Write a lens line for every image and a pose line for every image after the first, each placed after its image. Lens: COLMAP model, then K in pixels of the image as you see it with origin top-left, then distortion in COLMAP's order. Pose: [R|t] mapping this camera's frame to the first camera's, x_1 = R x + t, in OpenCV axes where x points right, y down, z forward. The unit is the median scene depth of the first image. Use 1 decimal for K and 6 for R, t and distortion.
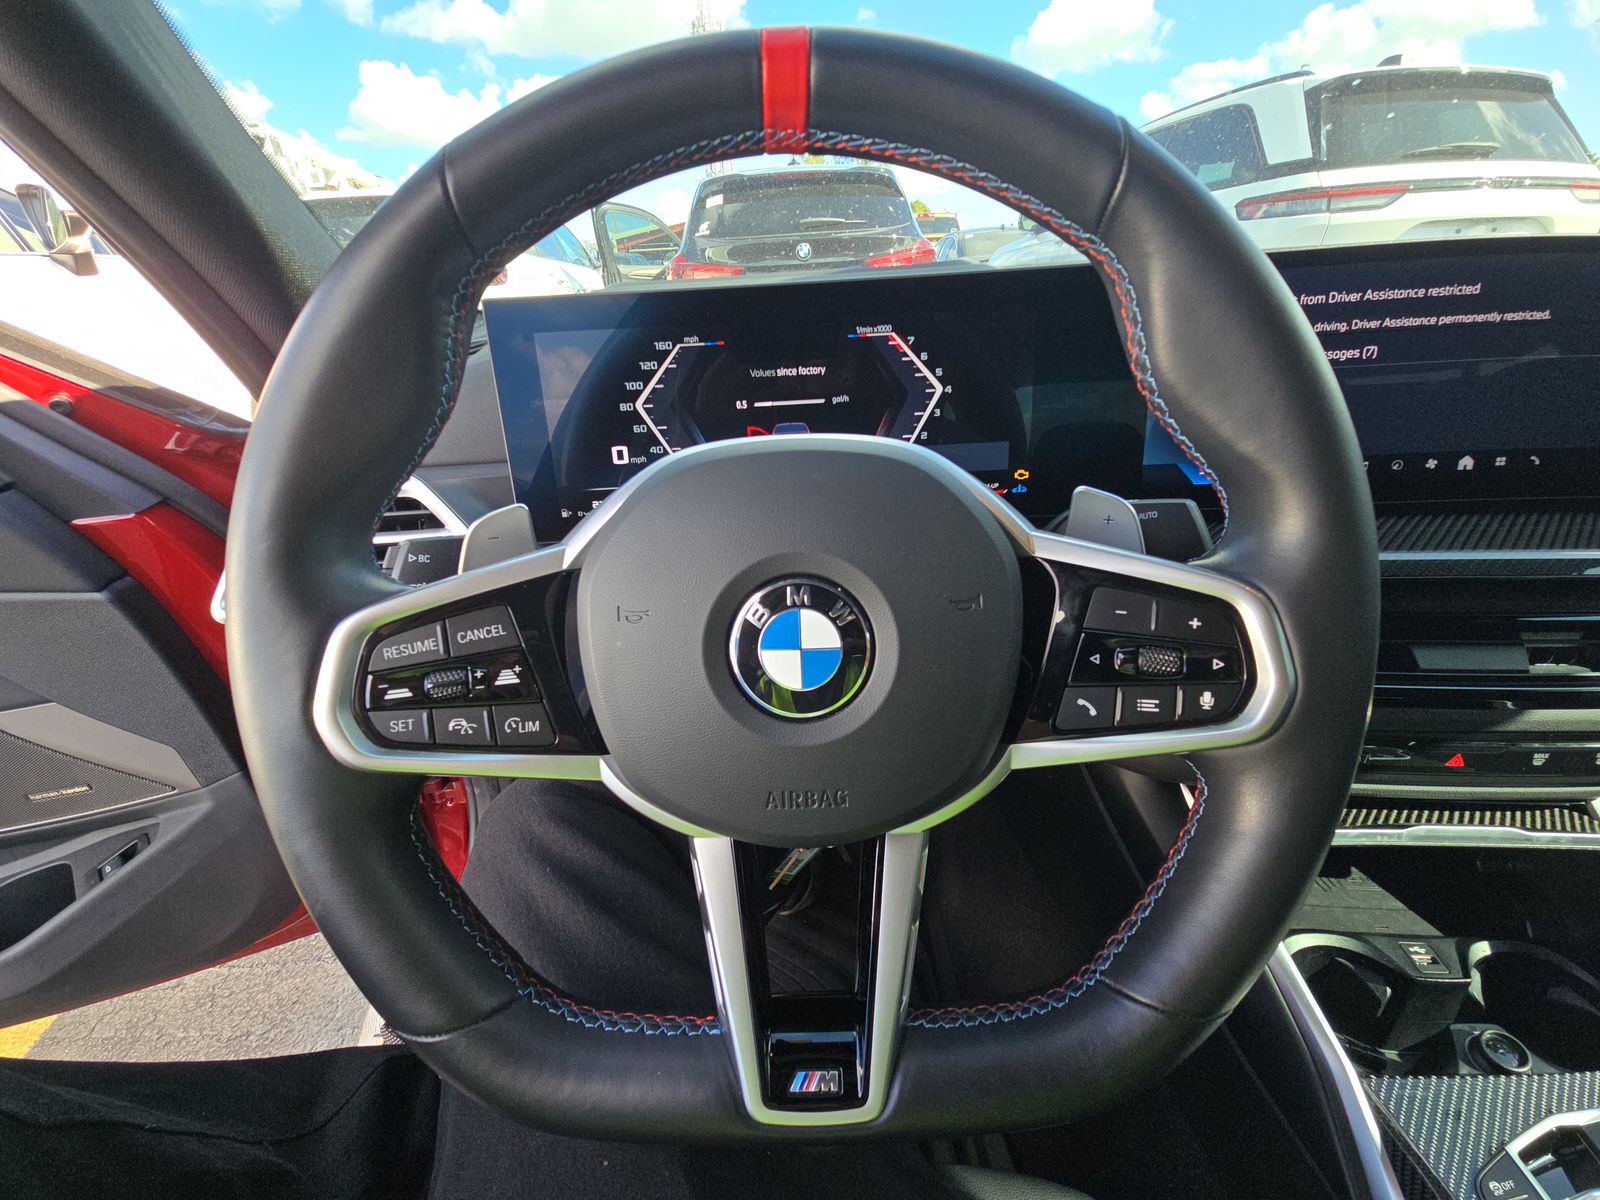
lens RADIAL K [[644.8, 0, 803.6], [0, 644.8, 596.6], [0, 0, 1]] dist [0.000400, -0.000054]
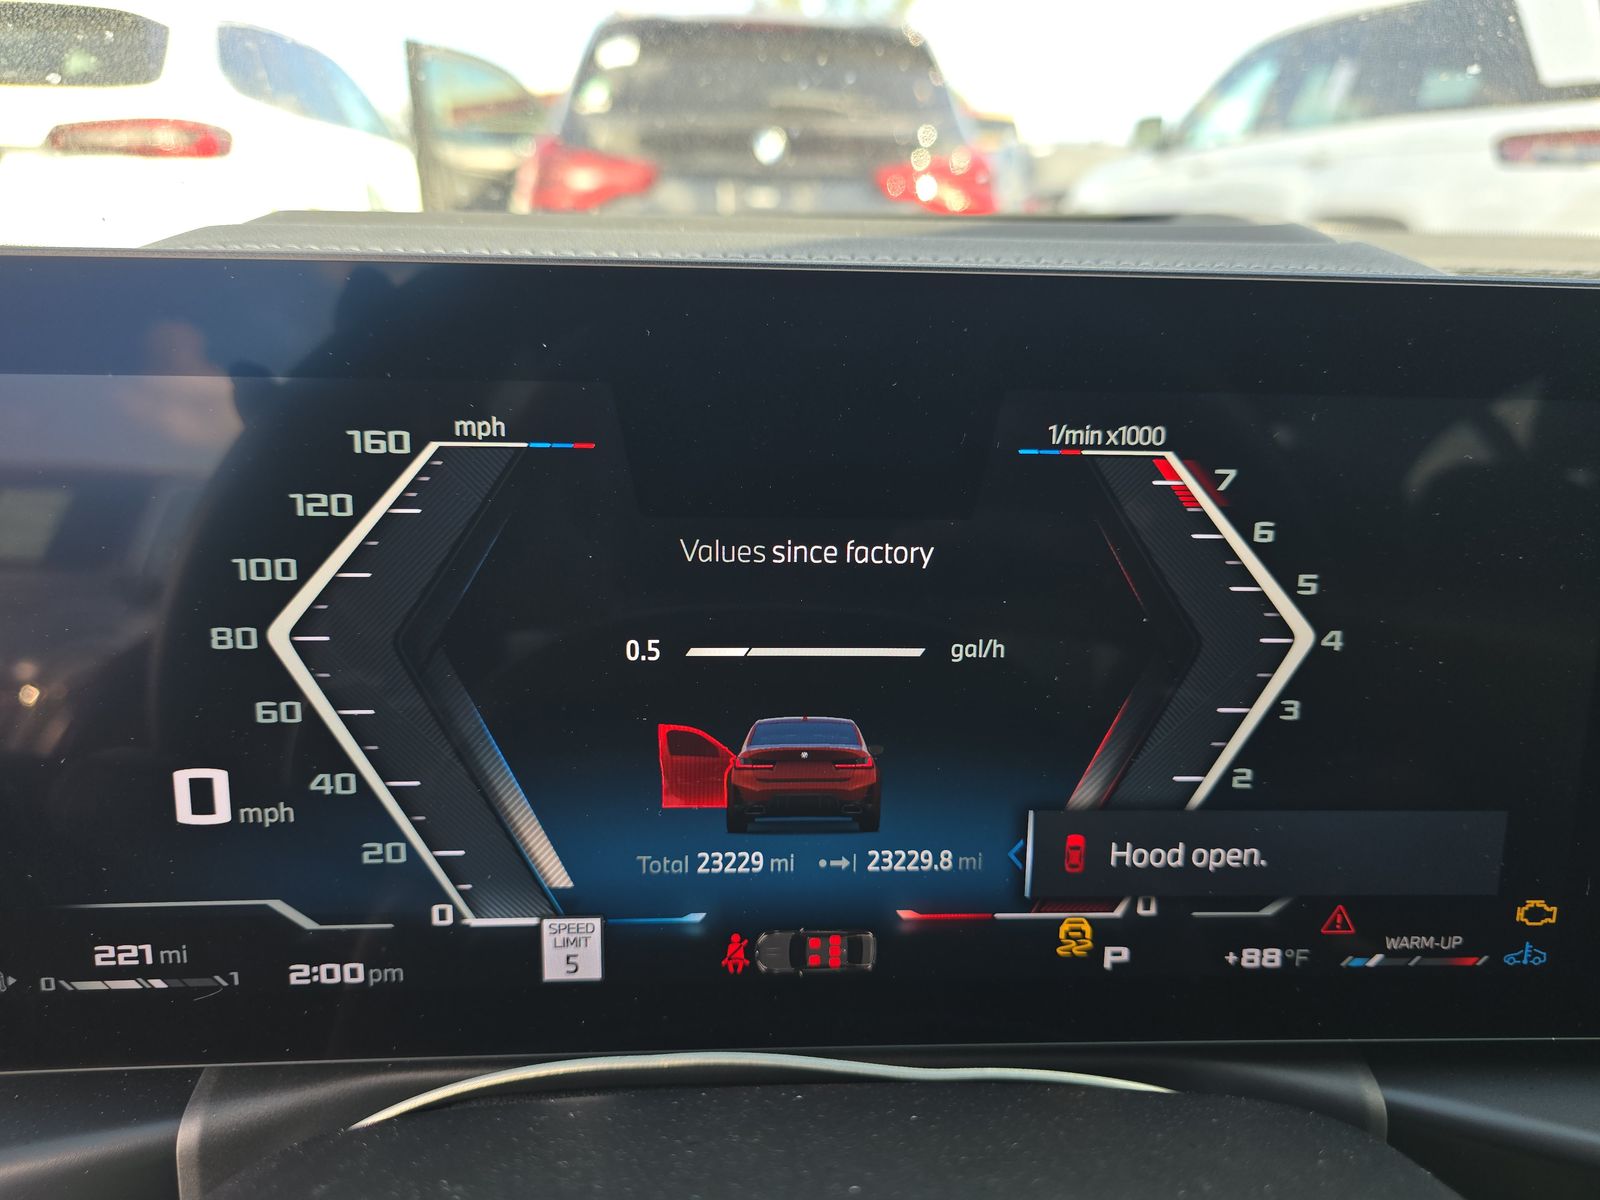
lens RADIAL K [[1069.5, 0, 797.8], [0, 1069.5, 601.7], [0, 0, 1]] dist [-0.007183, -0.001581]
pose [[0.996615, 0.059329, 0.056909, -0.055295], [-0.053870, 0.994201, -0.093072, -0.279448], [-0.062101, 0.089692, 0.994032, 0.516375]]
